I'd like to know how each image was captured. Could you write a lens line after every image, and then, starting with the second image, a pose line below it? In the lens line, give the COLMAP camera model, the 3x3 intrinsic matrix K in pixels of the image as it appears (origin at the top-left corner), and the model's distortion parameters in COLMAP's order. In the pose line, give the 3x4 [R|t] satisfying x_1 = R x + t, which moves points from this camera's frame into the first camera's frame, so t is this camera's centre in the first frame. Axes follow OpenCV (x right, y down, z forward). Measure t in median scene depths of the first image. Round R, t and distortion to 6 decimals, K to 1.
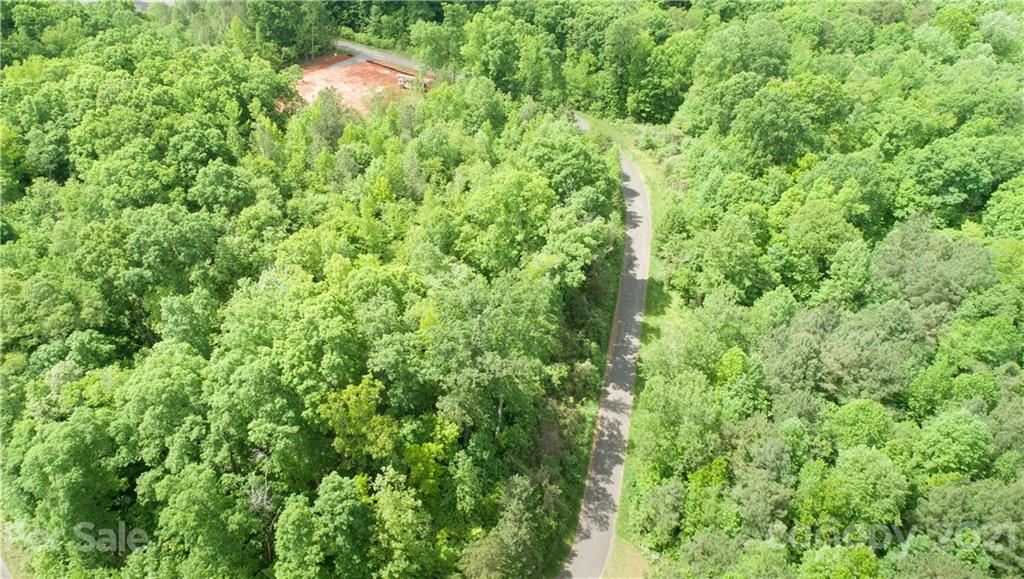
lens RADIAL K [[739.4, 0, 515.2], [0, 739.4, 263.5], [0, 0, 1]] dist [0.018264, 0.004724]
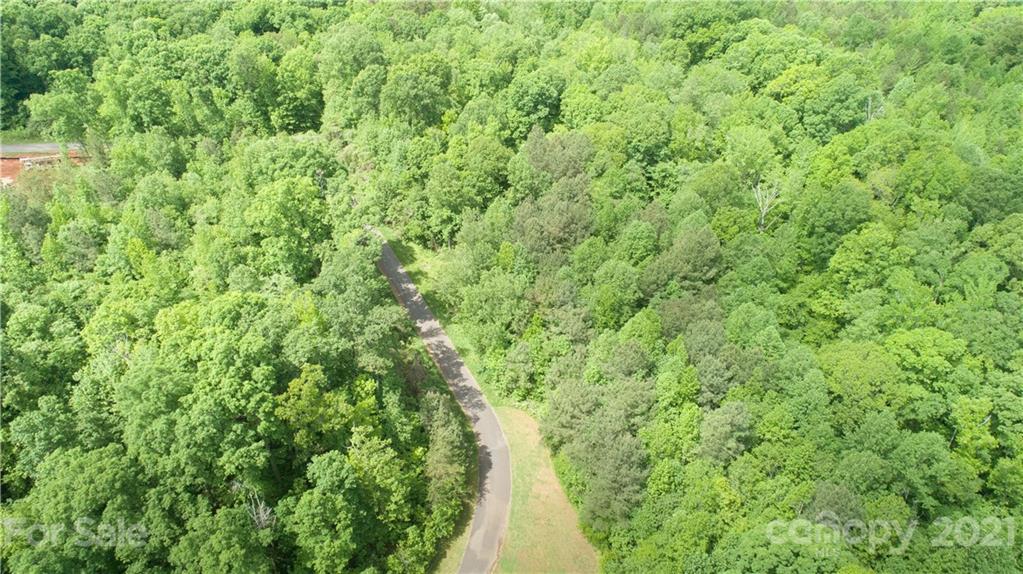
lens RADIAL K [[677.2, 0, 511.6], [0, 677.2, 287.8], [0, 0, 1]] dist [0.010696, 0.009826]
pose [[0.737149, -0.402307, 0.542918, -0.313721], [0.394615, 0.908512, 0.137425, 0.017633], [-0.548535, 0.112941, 0.828465, -0.026147]]
